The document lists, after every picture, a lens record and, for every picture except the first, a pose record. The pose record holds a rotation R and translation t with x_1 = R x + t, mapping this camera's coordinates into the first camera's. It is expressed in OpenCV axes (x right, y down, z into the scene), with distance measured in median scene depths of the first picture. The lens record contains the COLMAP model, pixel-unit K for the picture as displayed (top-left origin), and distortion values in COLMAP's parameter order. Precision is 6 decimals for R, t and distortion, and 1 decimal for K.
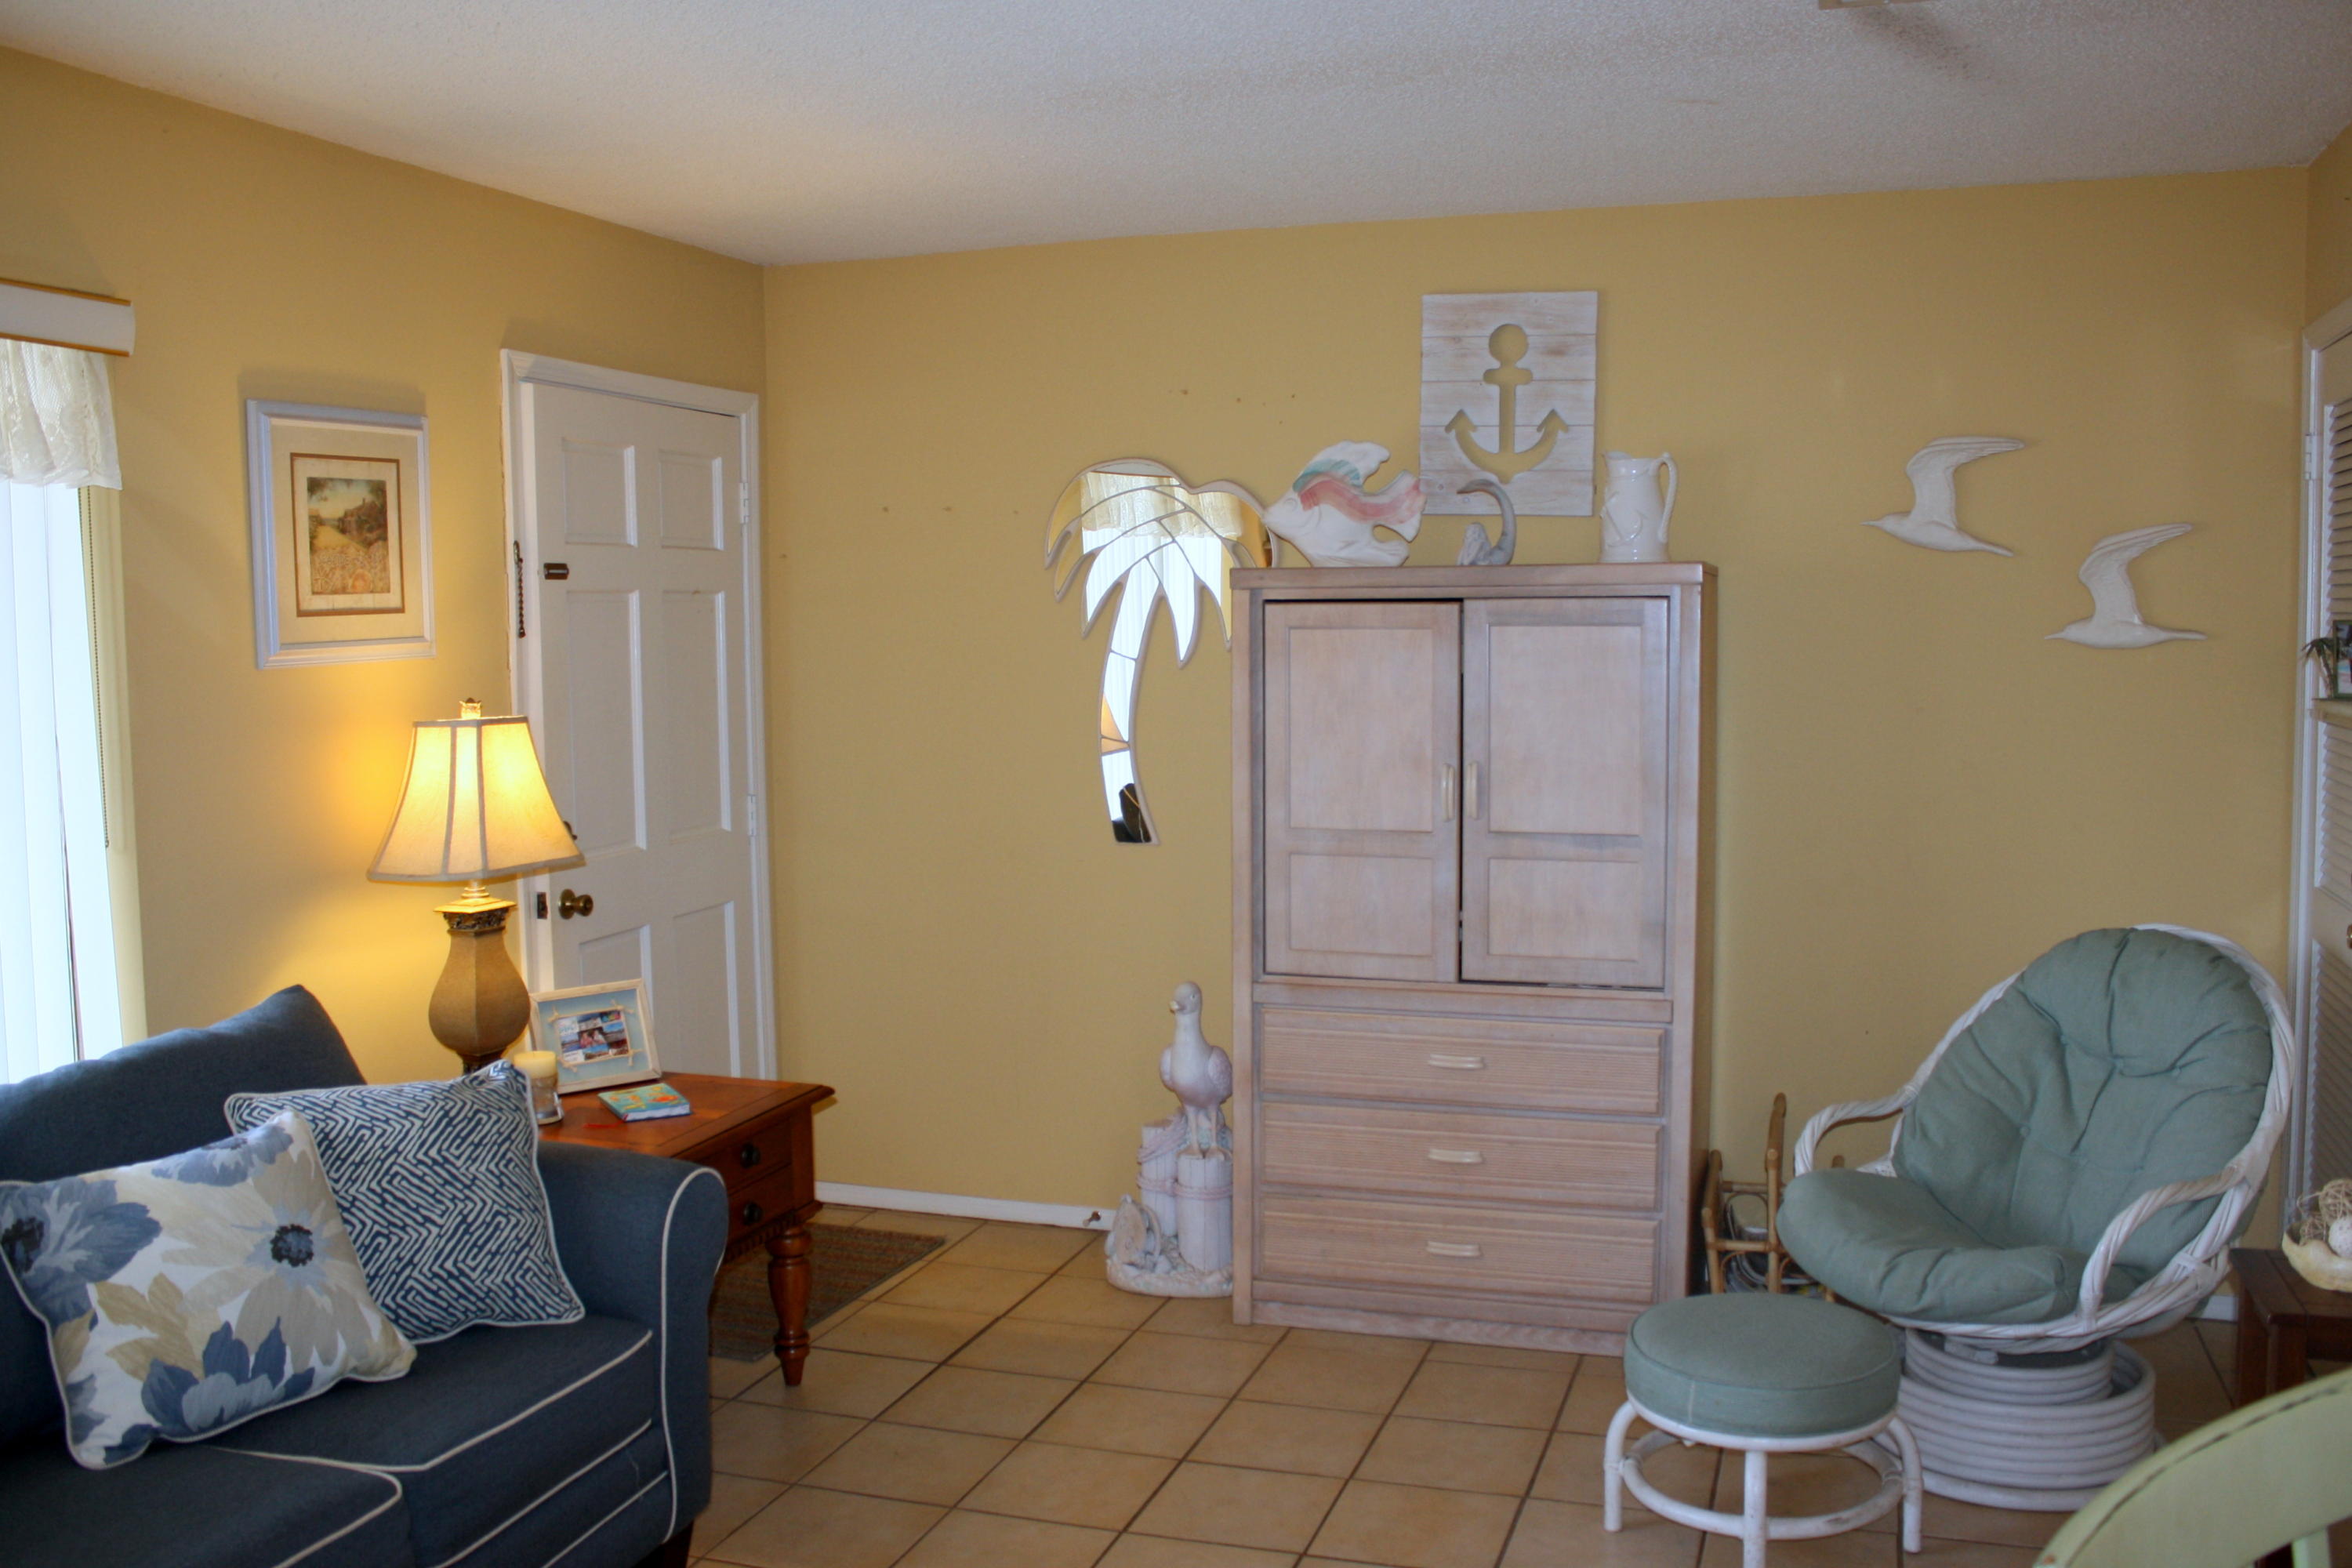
lens RADIAL K [[2021.7, 0, 1176.0], [0, 2021.7, 784.0], [0, 0, 1]] dist [-0.165961, 0.156229]
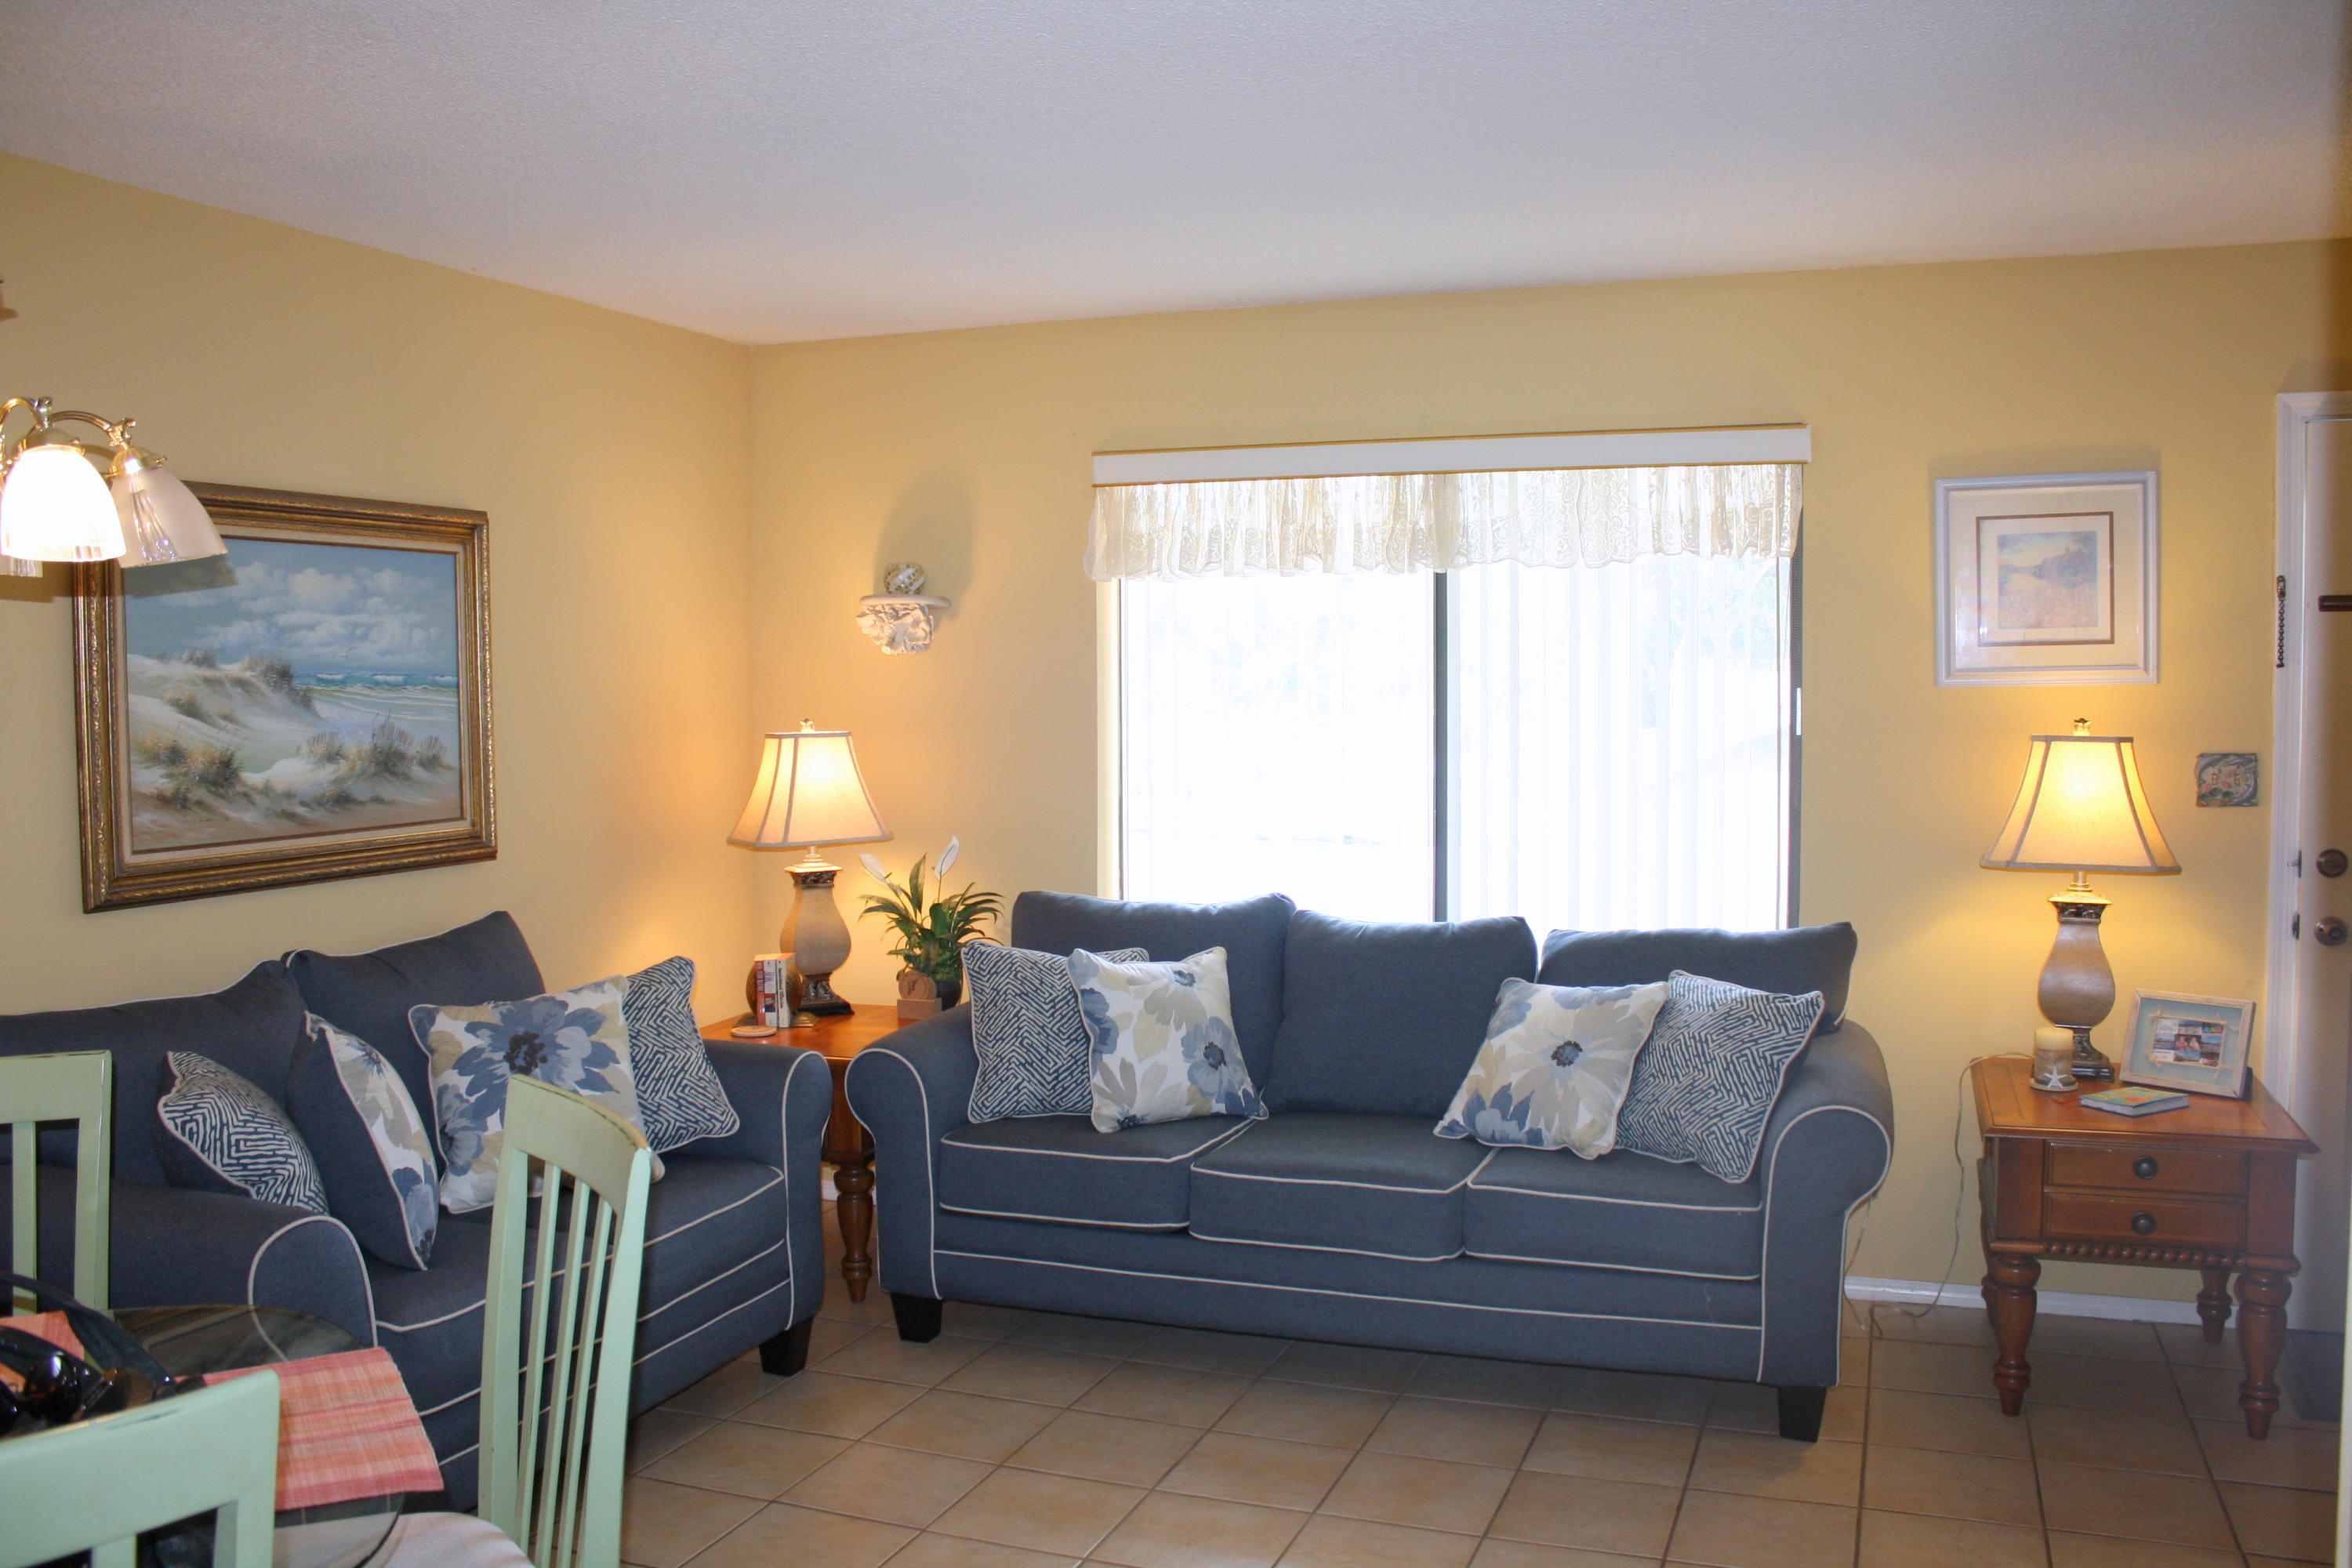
lens RADIAL K [[1966.1, 0, 1189.4], [0, 1966.1, 779.1], [0, 0, 1]] dist [-0.166950, 0.145990]
pose [[-0.018138, 0.064866, -0.997729, 0.754013], [-0.074555, 0.995027, 0.066046, -0.042097], [0.997052, 0.075584, -0.013212, 0.493752]]
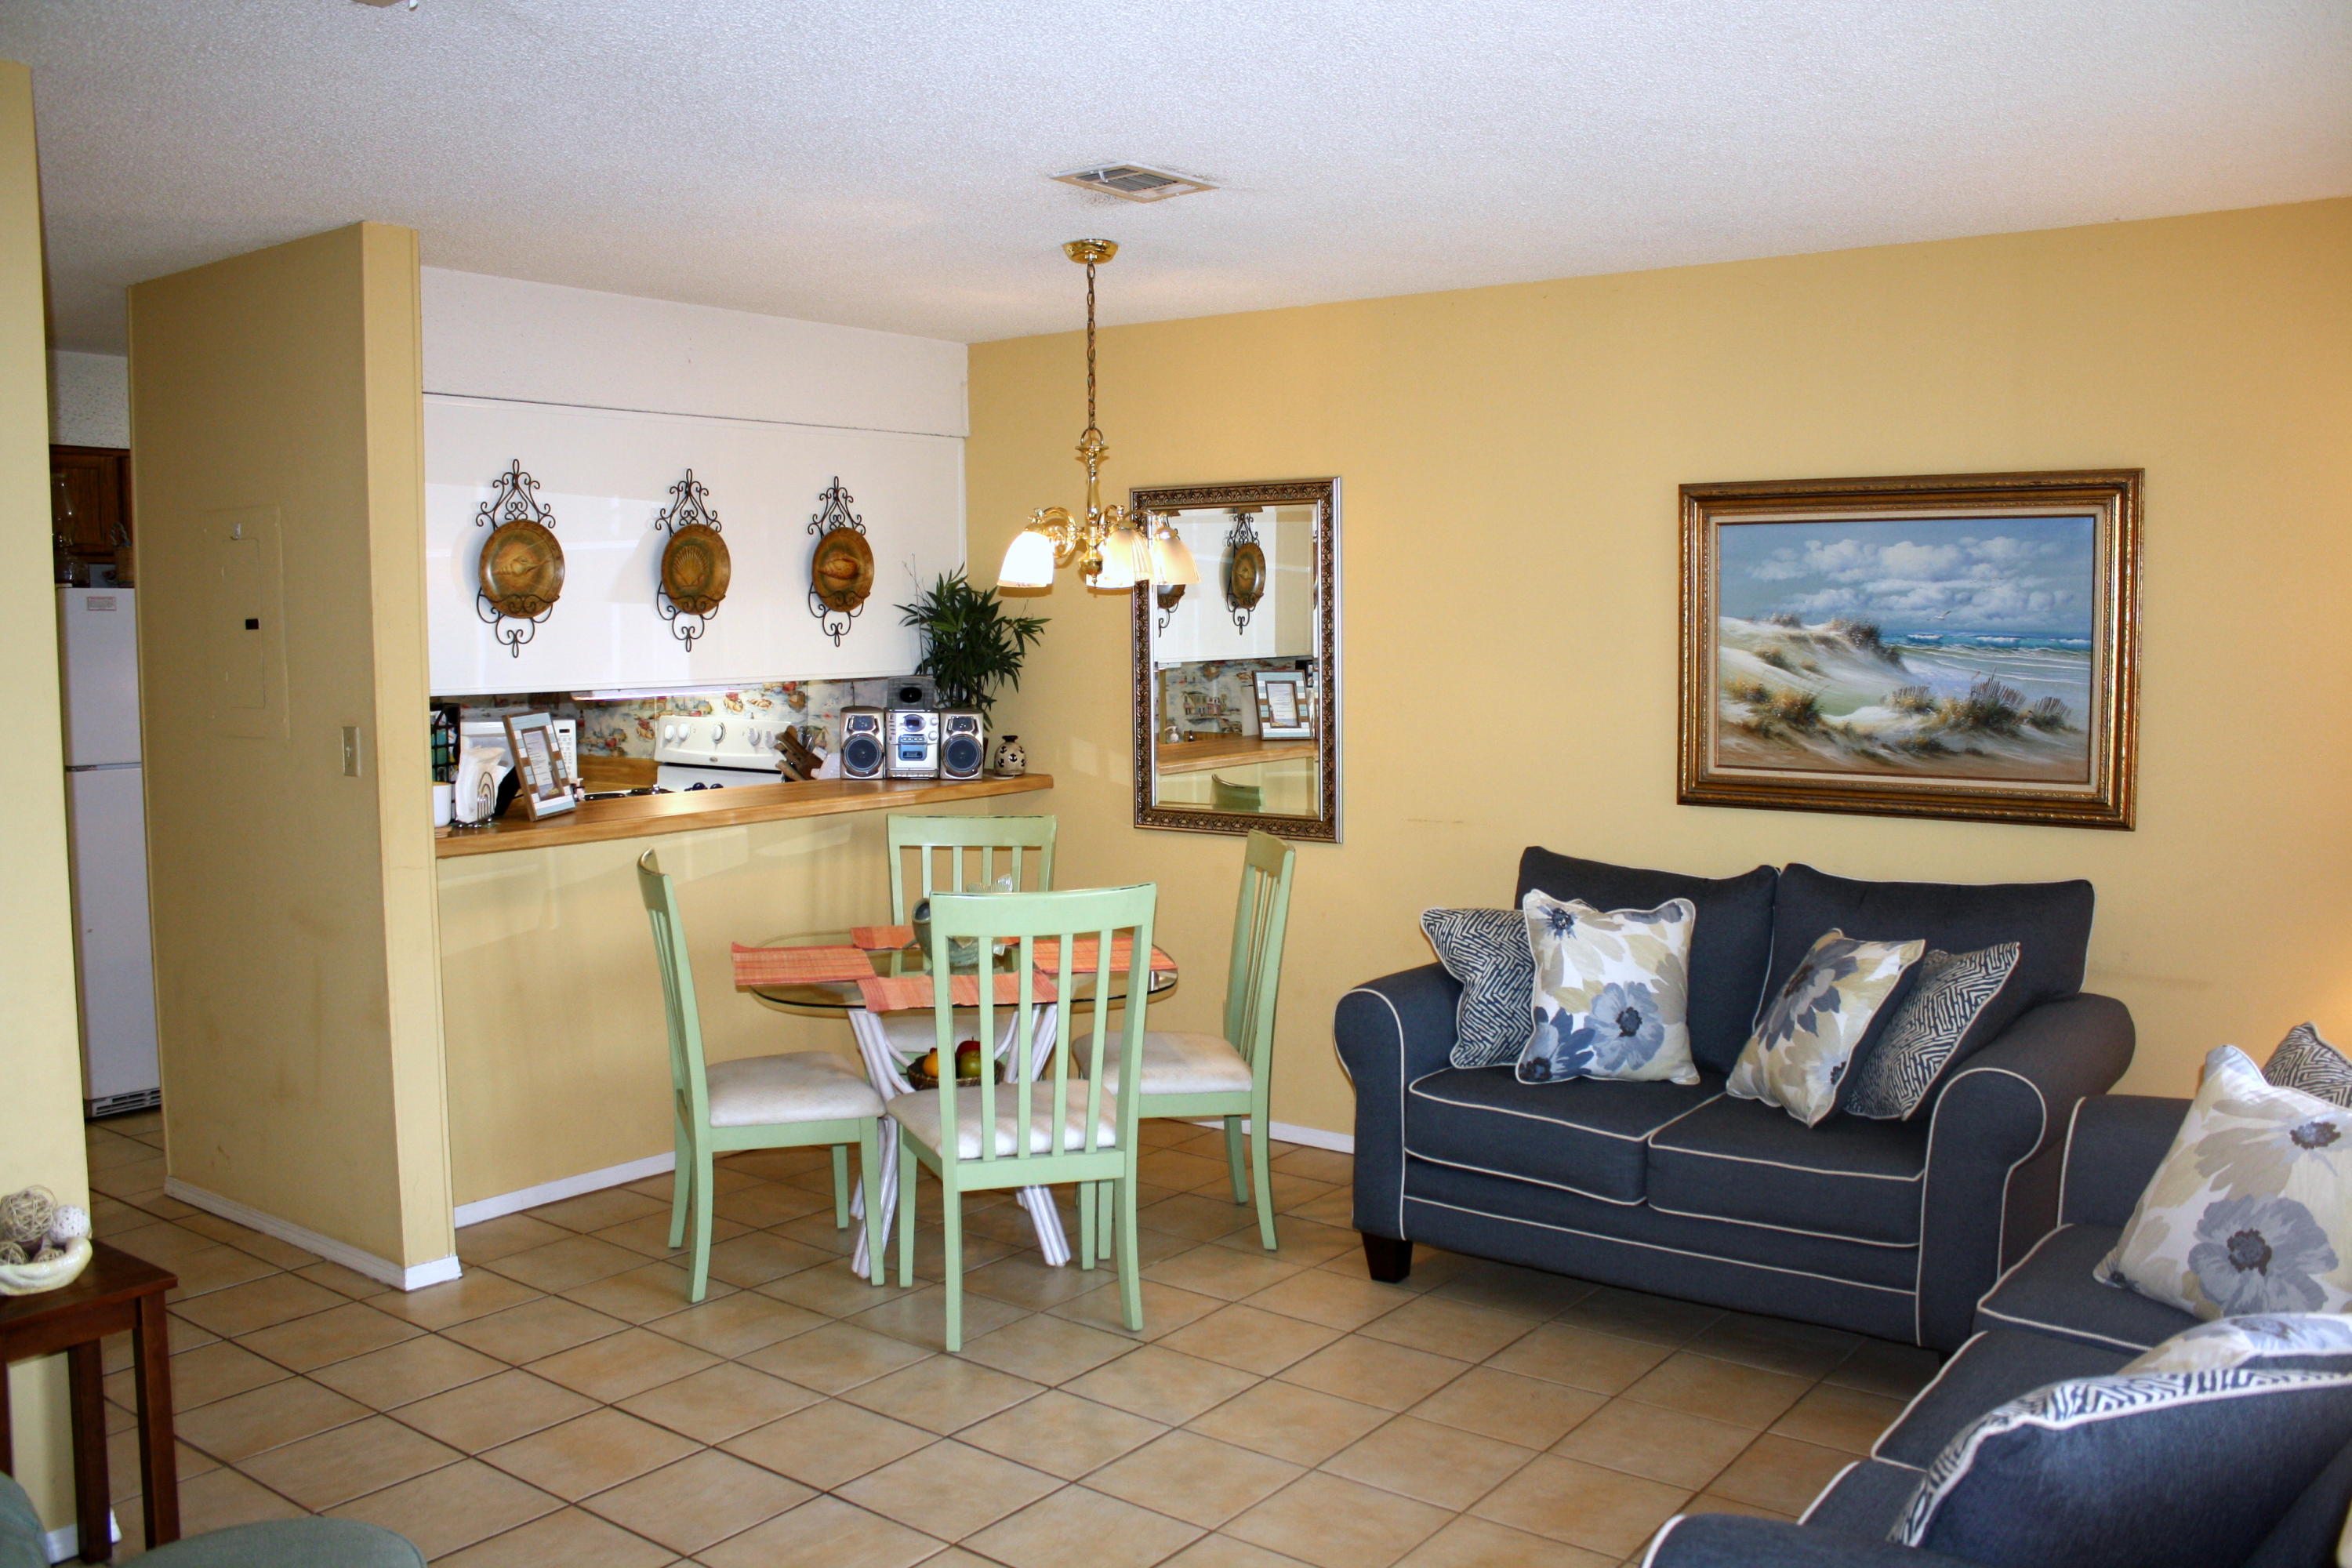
lens RADIAL K [[1966.1, 0, 1189.4], [0, 1966.1, 779.1], [0, 0, 1]] dist [-0.166950, 0.145990]
pose [[-0.953945, -0.010817, 0.299787, -0.221119], [0.037749, 0.987077, 0.155737, -0.109297], [-0.297598, 0.159881, -0.941209, 1.275508]]
